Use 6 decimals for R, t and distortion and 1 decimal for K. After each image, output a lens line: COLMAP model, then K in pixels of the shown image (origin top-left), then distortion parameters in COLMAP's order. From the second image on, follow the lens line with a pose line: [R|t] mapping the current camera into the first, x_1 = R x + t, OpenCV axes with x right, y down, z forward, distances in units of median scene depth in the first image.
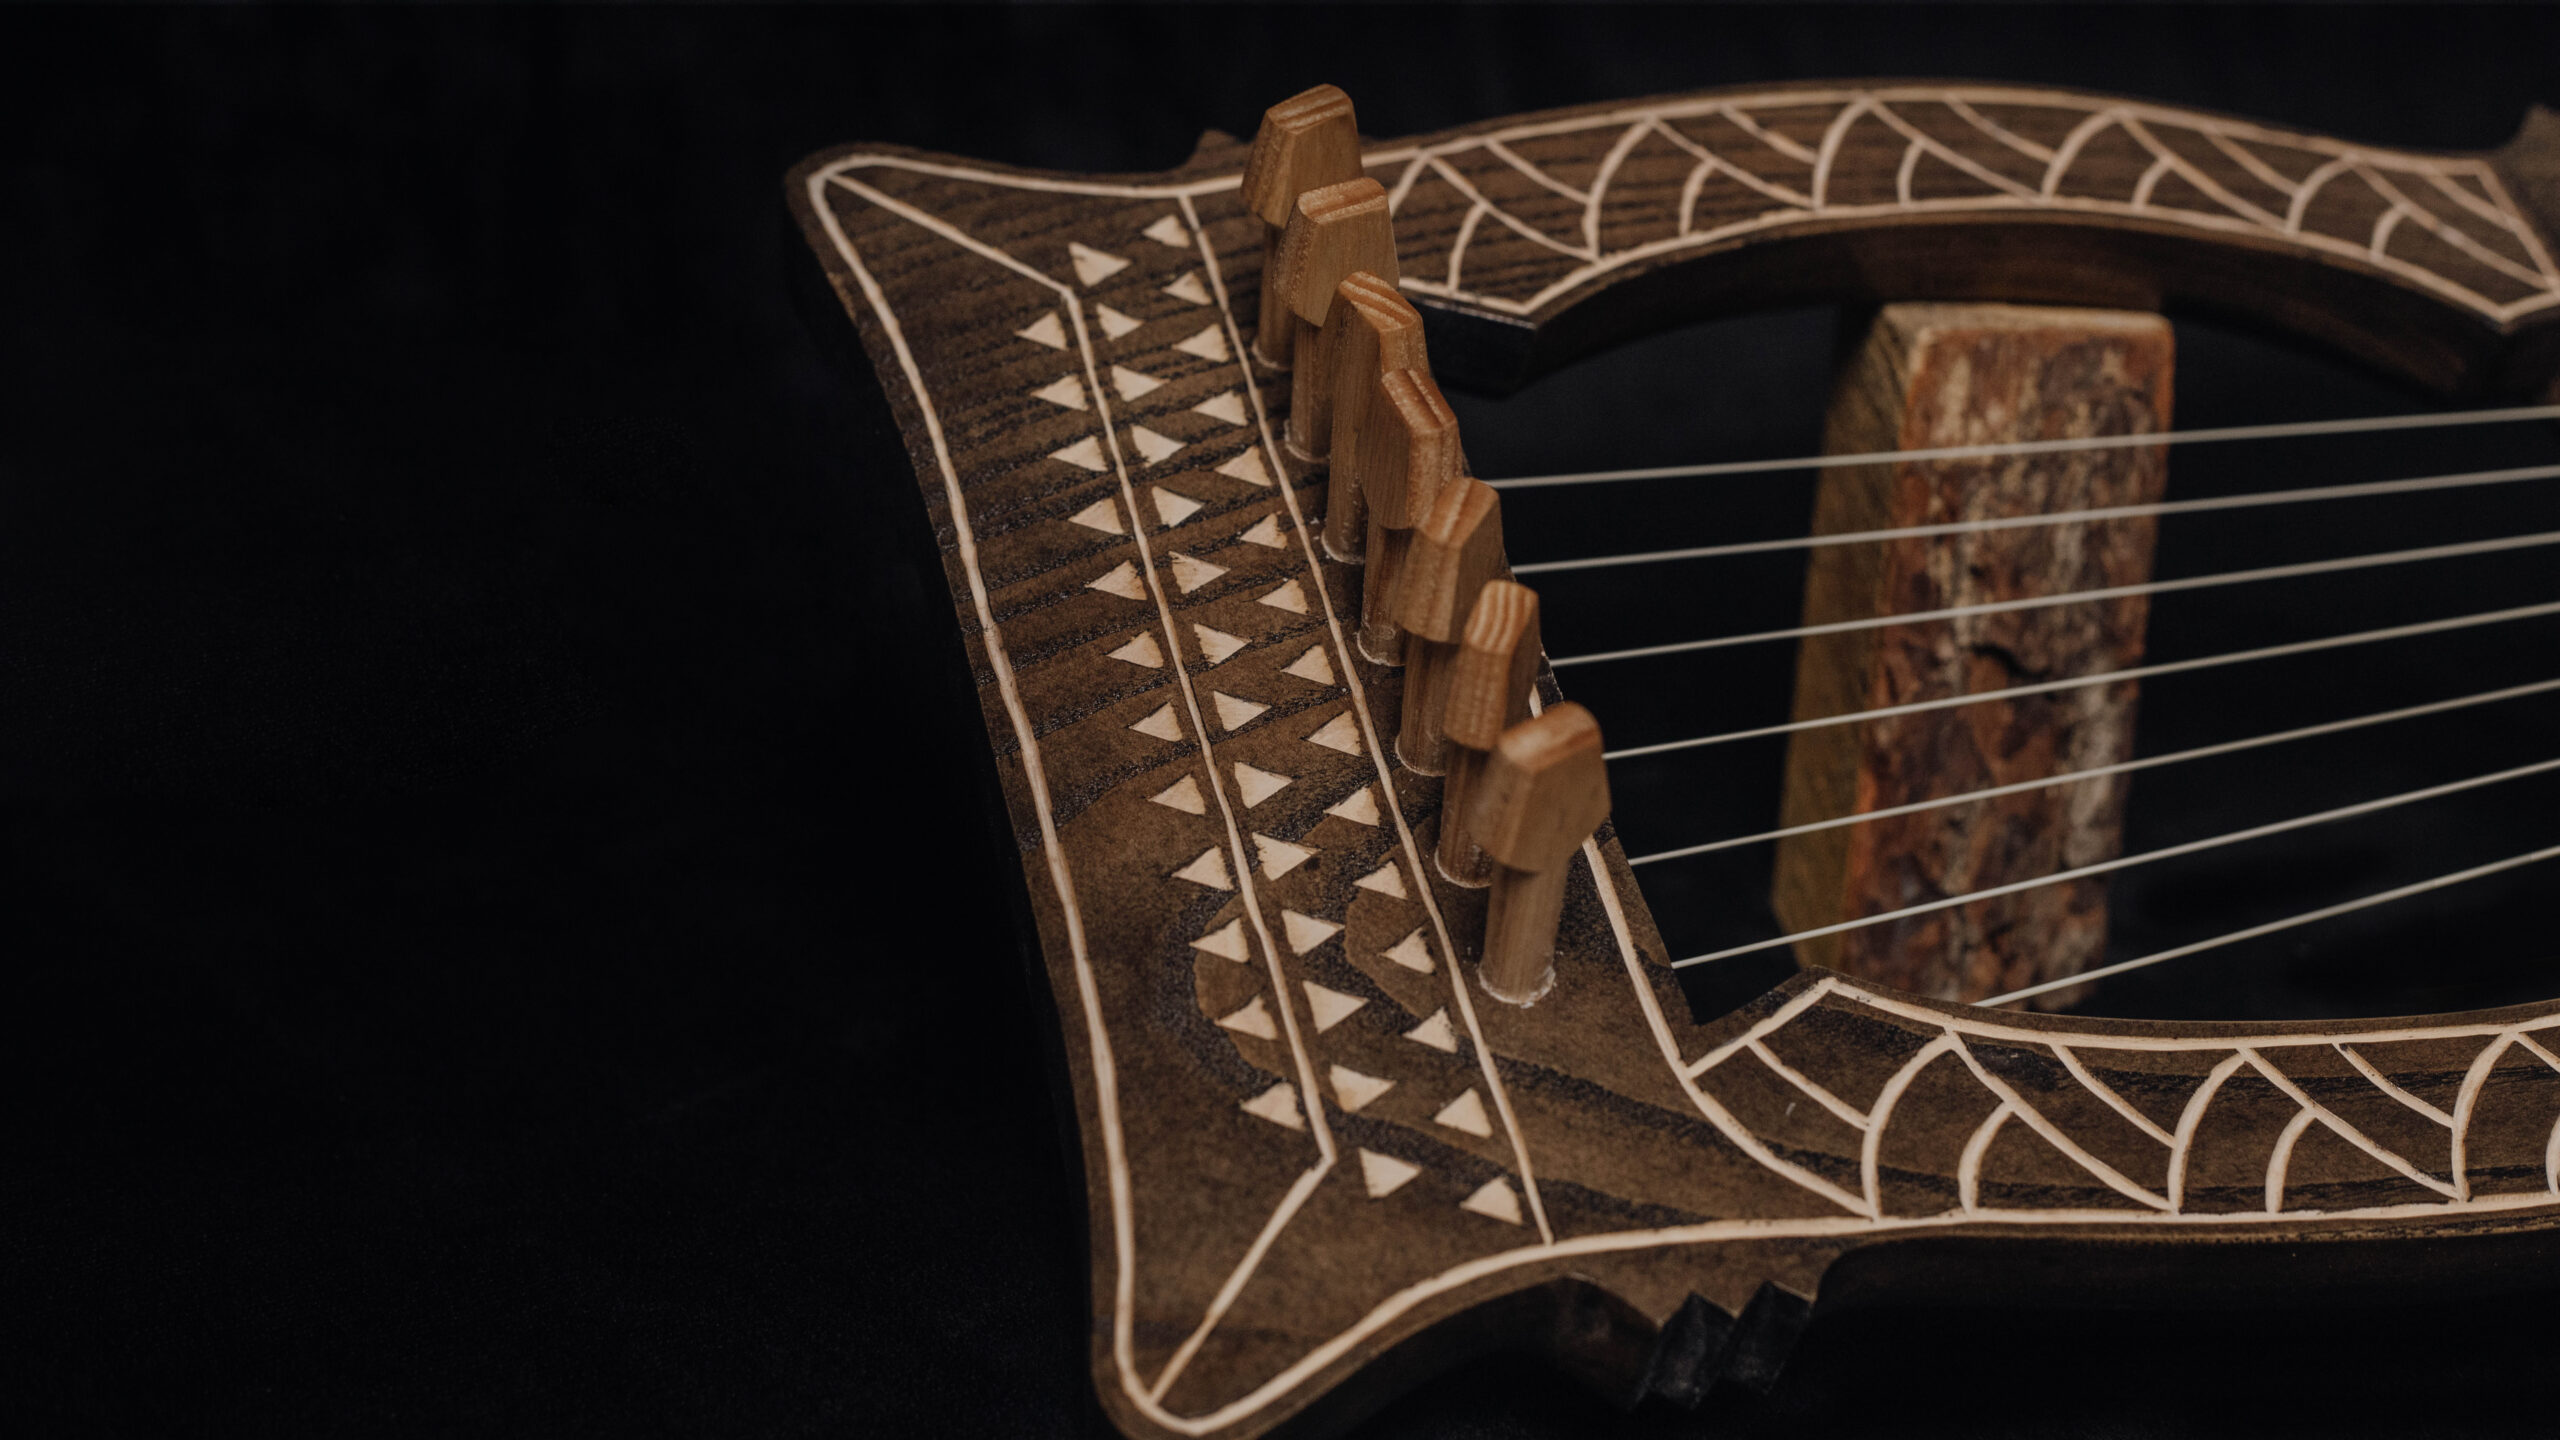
lens RADIAL K [[4109.1, 0, 1284.5], [0, 4109.1, 700.0], [0, 0, 1]] dist [0.009468, 0.000000]
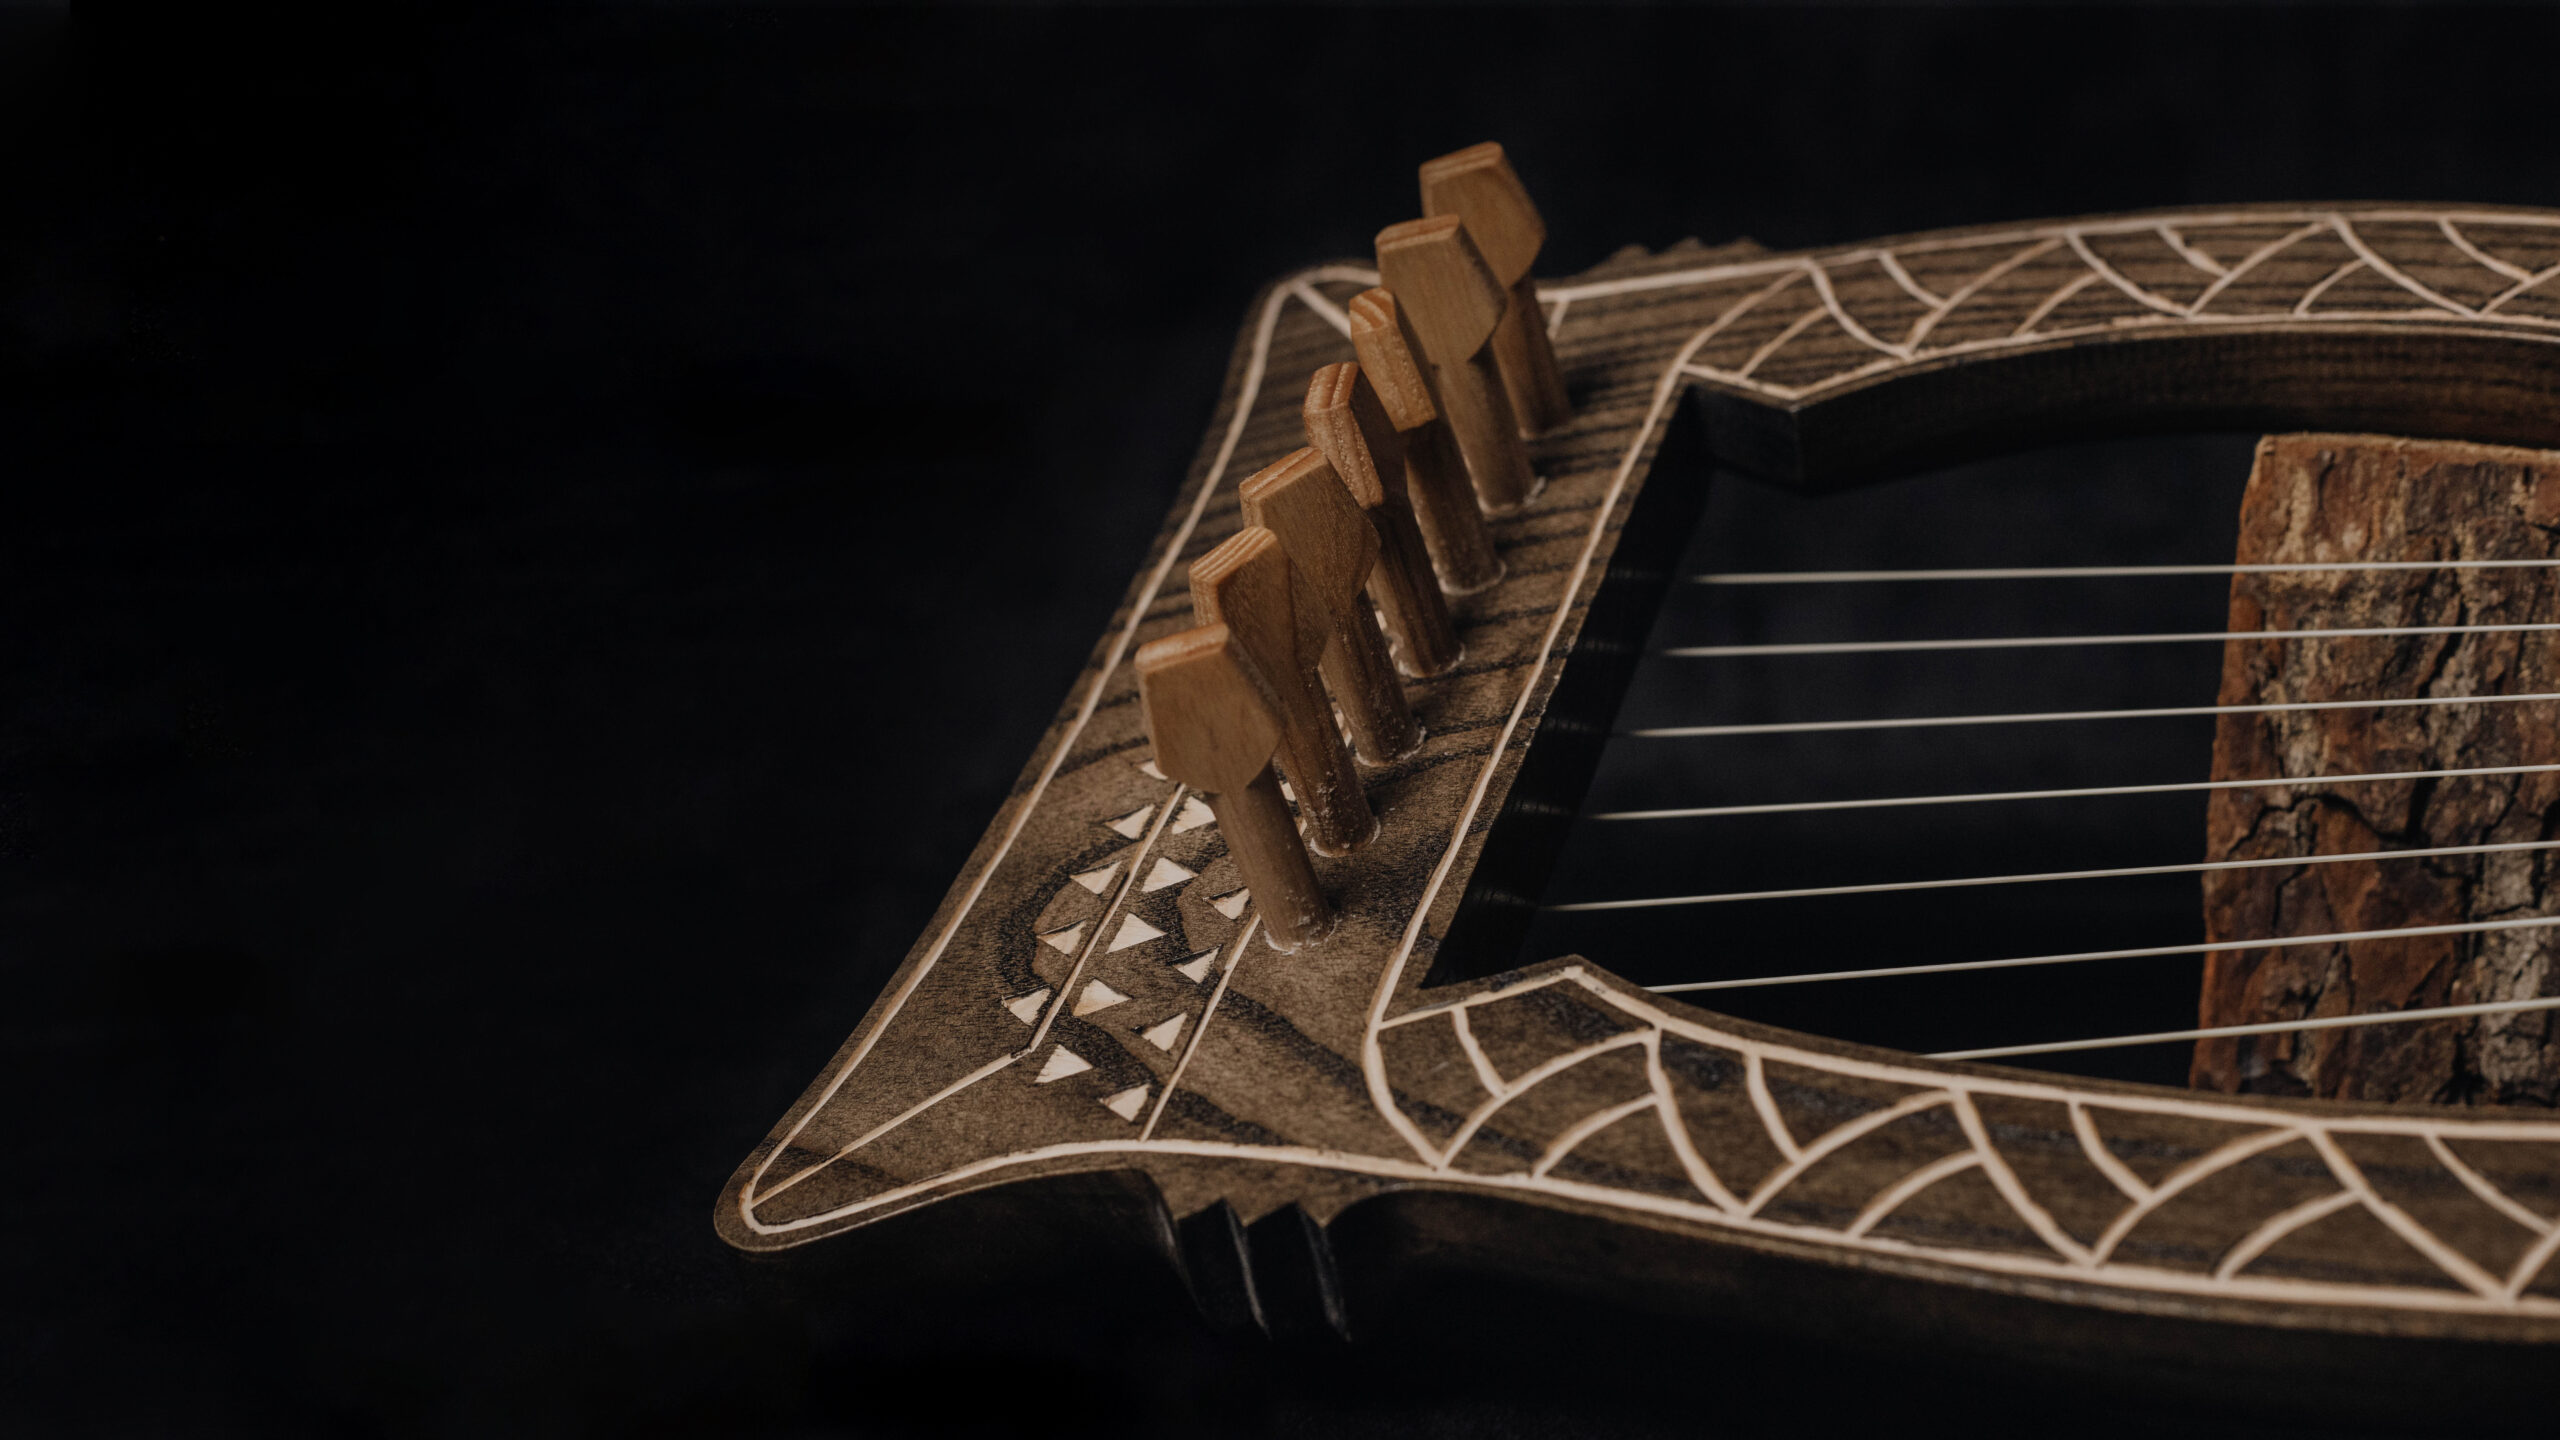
lens RADIAL K [[4109.1, 0, 1267.1], [0, 4109.1, 737.2], [0, 0, 1]] dist [0.009468, 0.000000]
pose [[0.761835, 0.049838, -0.645851, 0.691485], [-0.151930, 0.982972, -0.103361, 0.124104], [0.629703, 0.176868, 0.756434, 0.203720]]
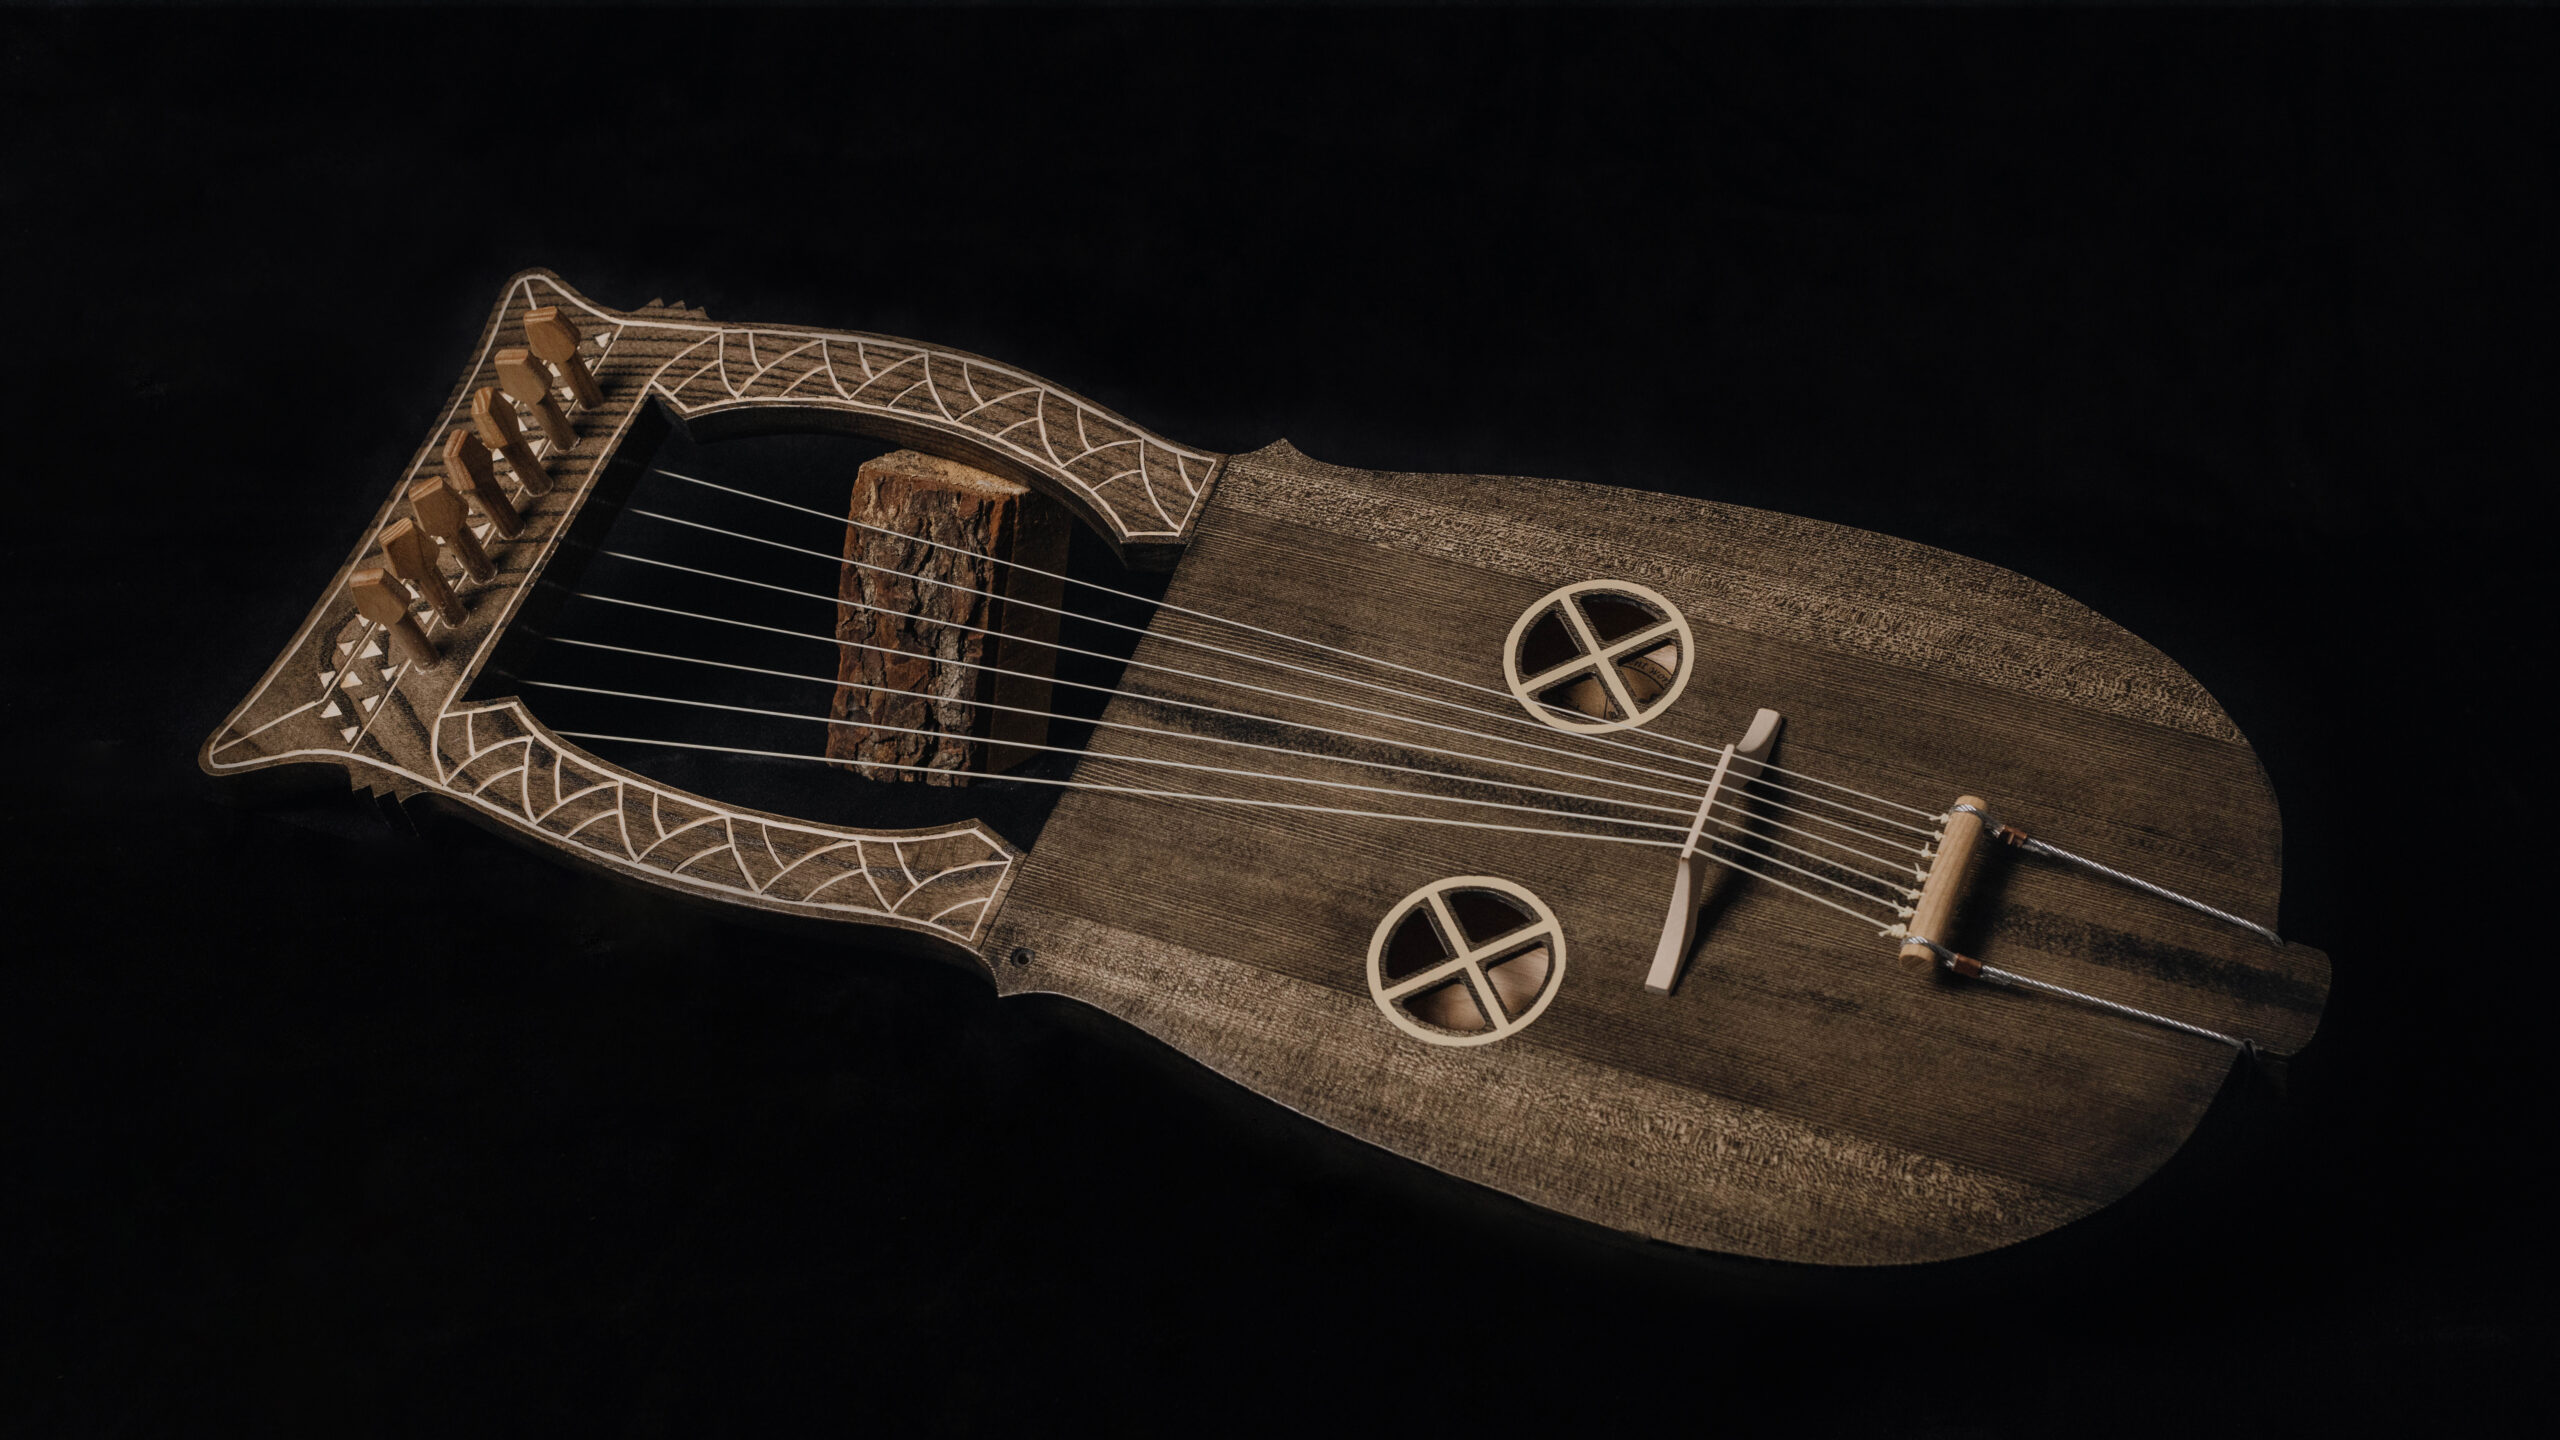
lens RADIAL K [[4109.1, 0, 1275.7], [0, 4109.1, 718.7], [0, 0, 1]] dist [0.009468, 0.000000]
pose [[0.730258, 0.319189, -0.604021, 2.019097], [-0.229568, 0.947381, 0.223087, -0.600985], [0.643445, -0.024247, 0.765109, -0.664918]]
